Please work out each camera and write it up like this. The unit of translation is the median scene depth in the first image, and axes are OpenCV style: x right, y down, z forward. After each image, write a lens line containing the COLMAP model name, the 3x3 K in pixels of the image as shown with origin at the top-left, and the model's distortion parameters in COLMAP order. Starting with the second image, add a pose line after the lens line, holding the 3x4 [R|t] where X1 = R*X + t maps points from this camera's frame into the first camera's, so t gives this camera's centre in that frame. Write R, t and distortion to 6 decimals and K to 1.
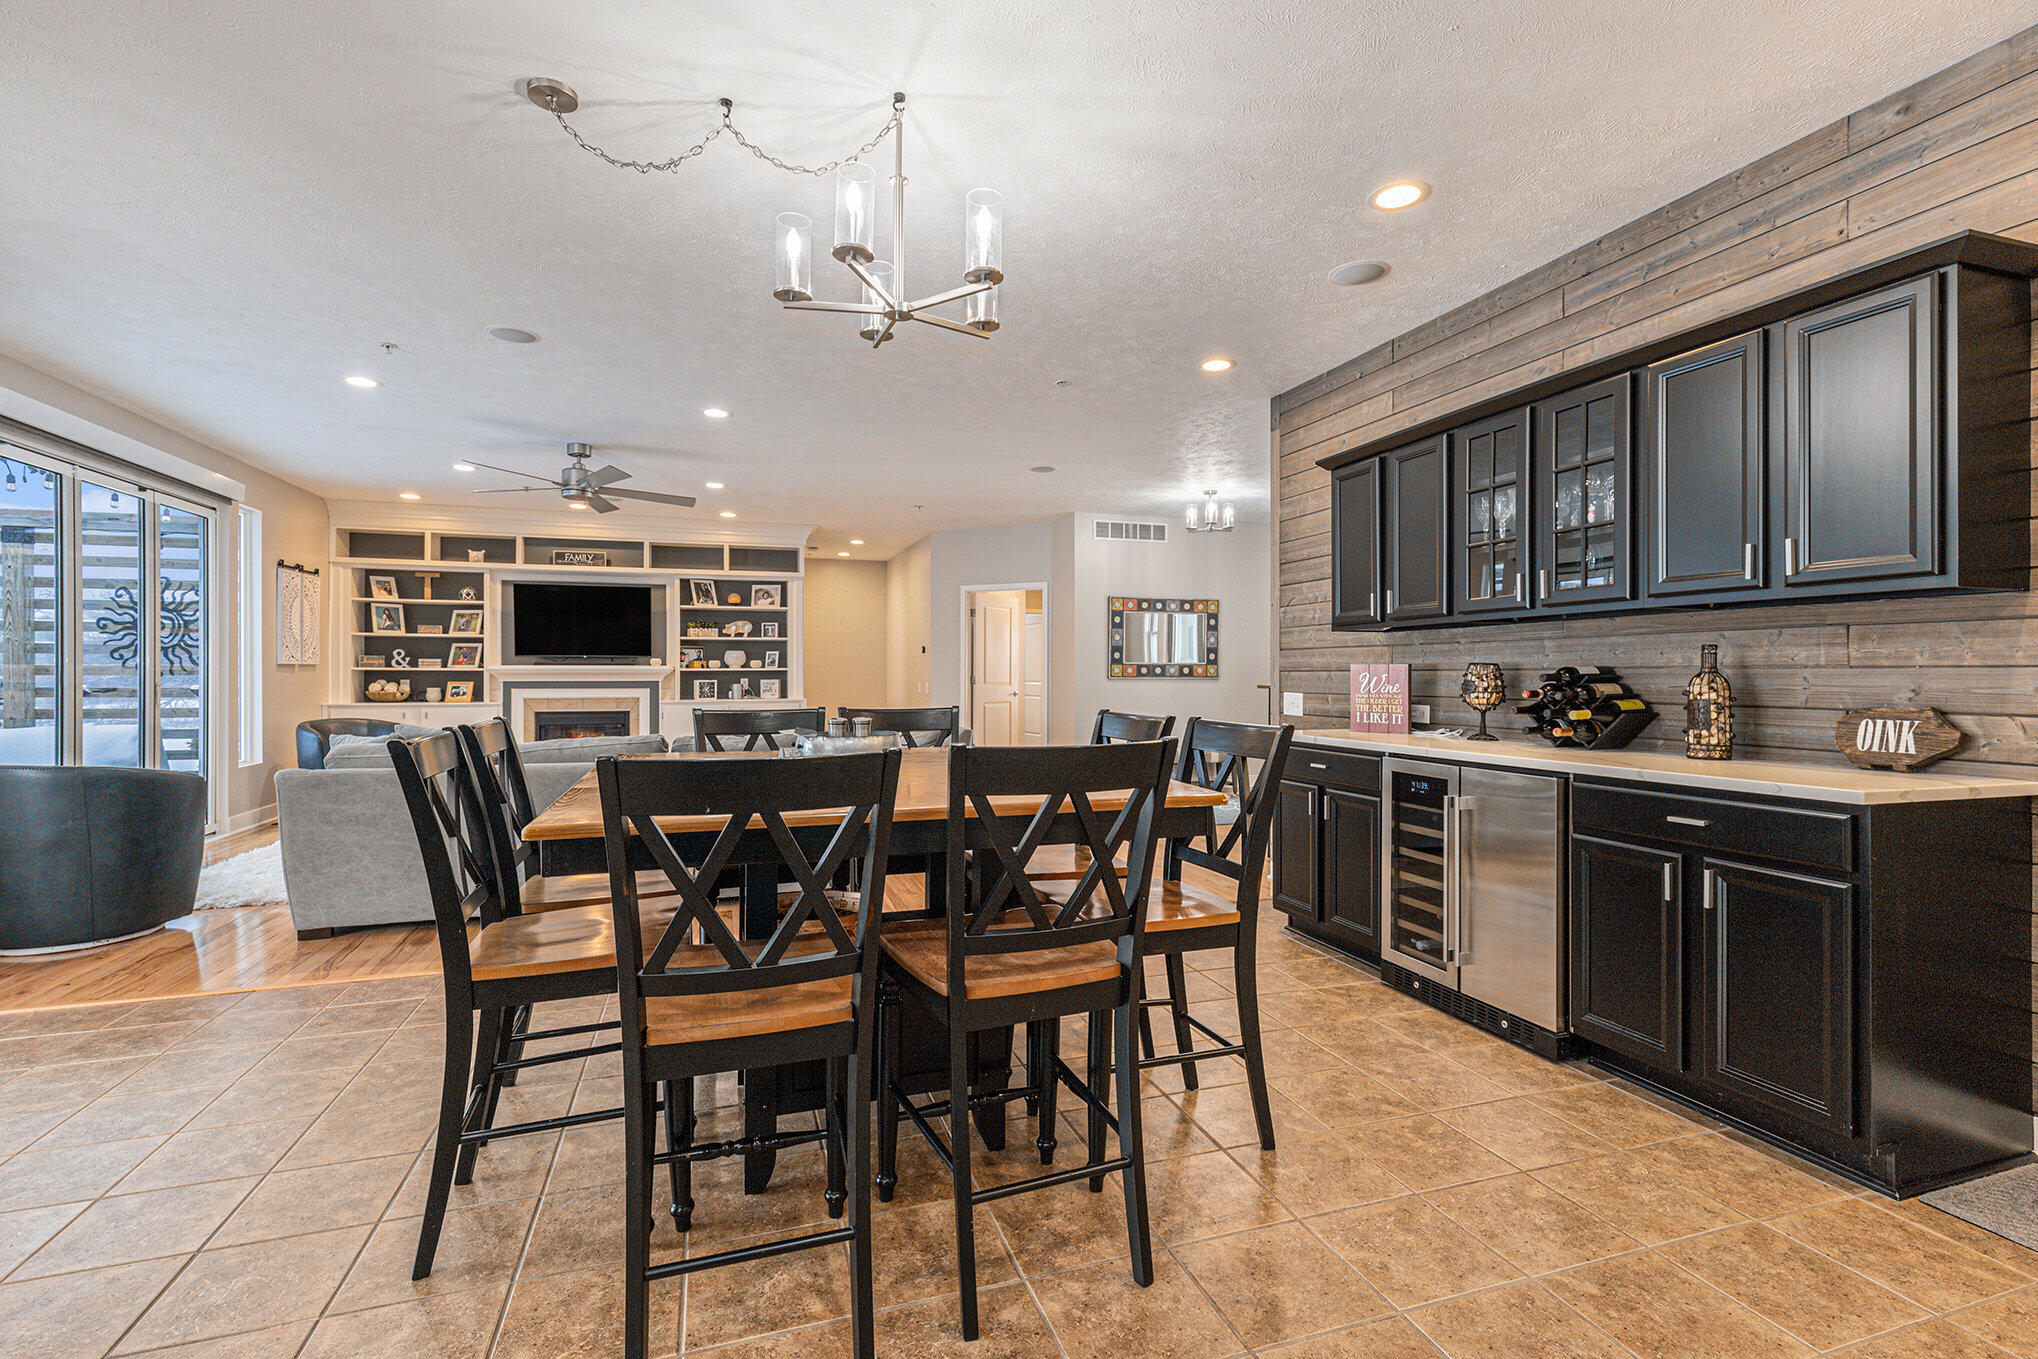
lens RADIAL K [[942.0, 0, 1025.8], [0, 942.0, 688.0], [0, 0, 1]] dist [0.013824, -0.004334]
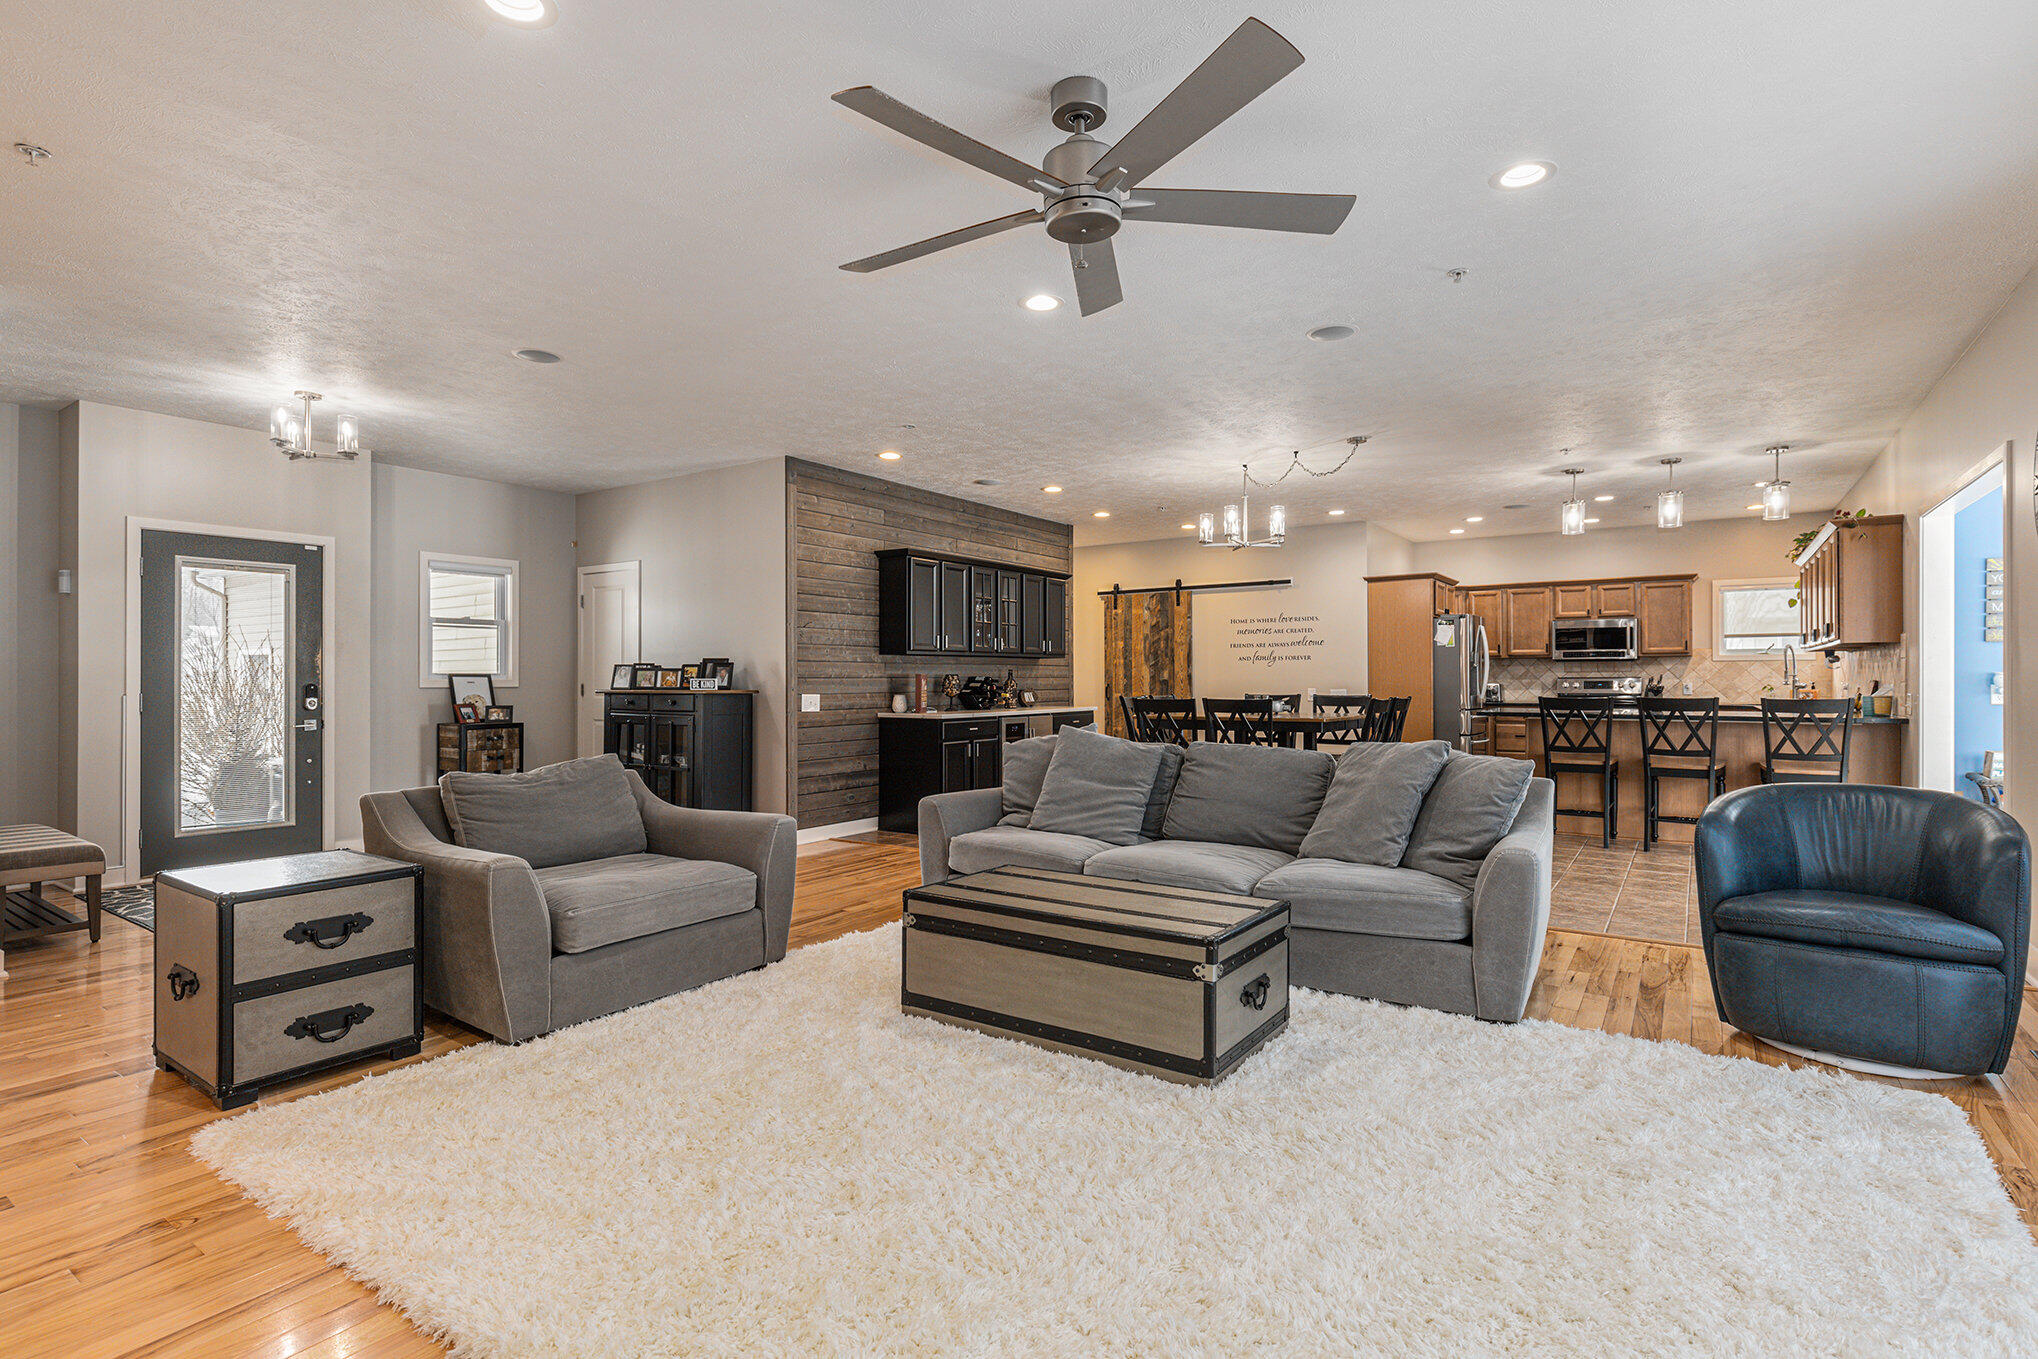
lens RADIAL K [[954.8, 0, 1022.4], [0, 954.8, 713.9], [0, 0, 1]] dist [-0.008240, -0.001667]
pose [[-0.594819, -0.026792, 0.803413, -0.549865], [0.014275, 0.998935, 0.043880, -0.012592], [-0.803733, 0.037569, -0.593803, 0.885052]]
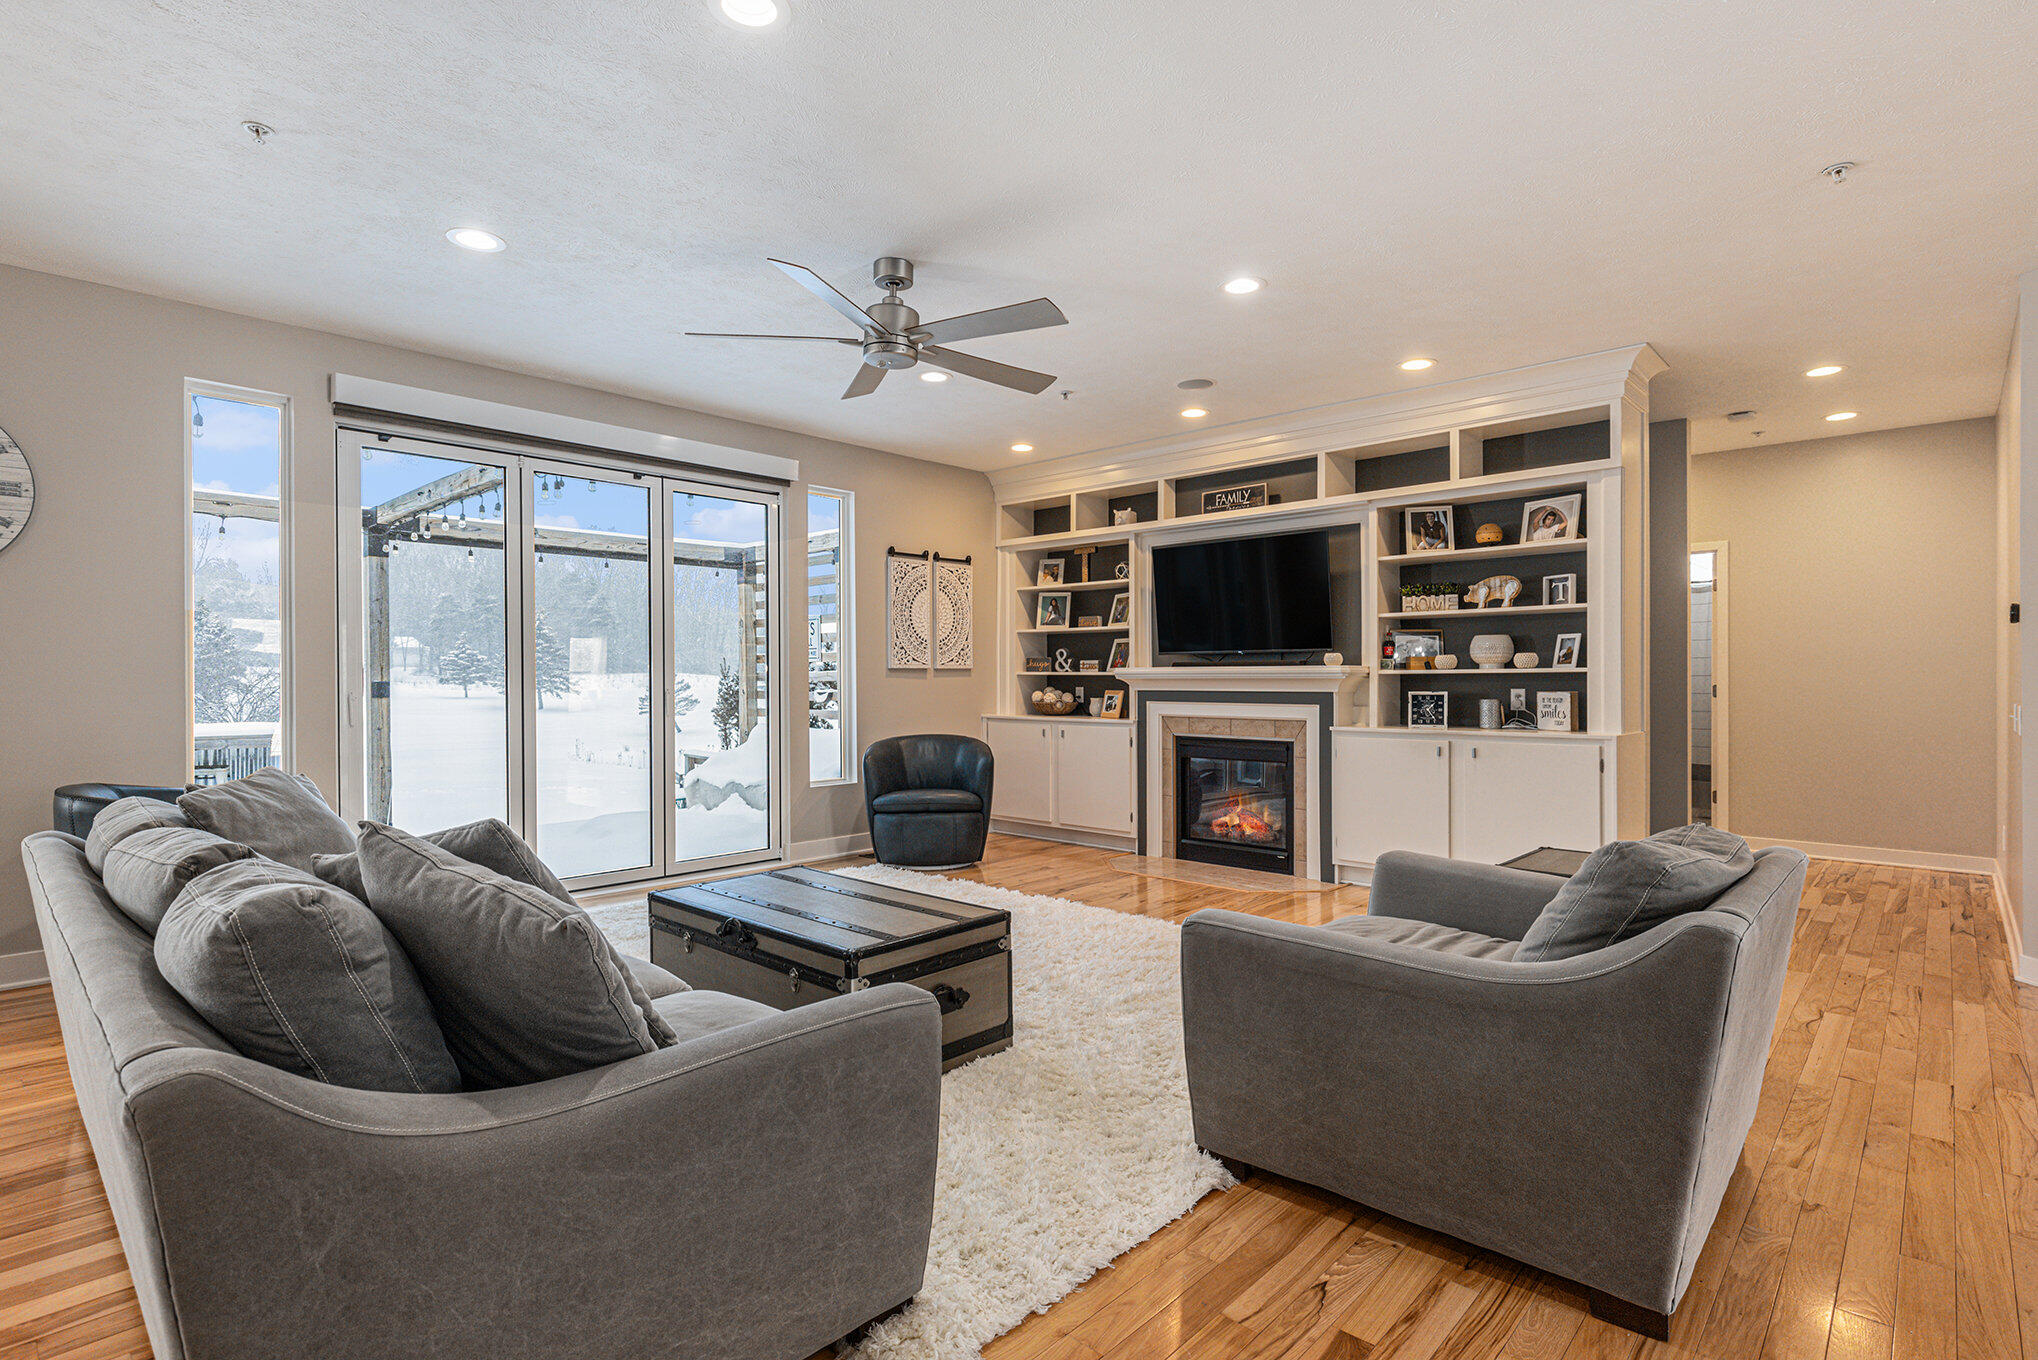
lens RADIAL K [[999.8, 0, 1019.3], [0, 999.8, 678.3], [0, 0, 1]] dist [-0.003385, -0.000784]
pose [[0.473778, -0.001694, -0.880642, 0.056317], [-0.013301, 0.999870, -0.009079, -0.008007], [0.880544, 0.016015, 0.473694, 0.566393]]
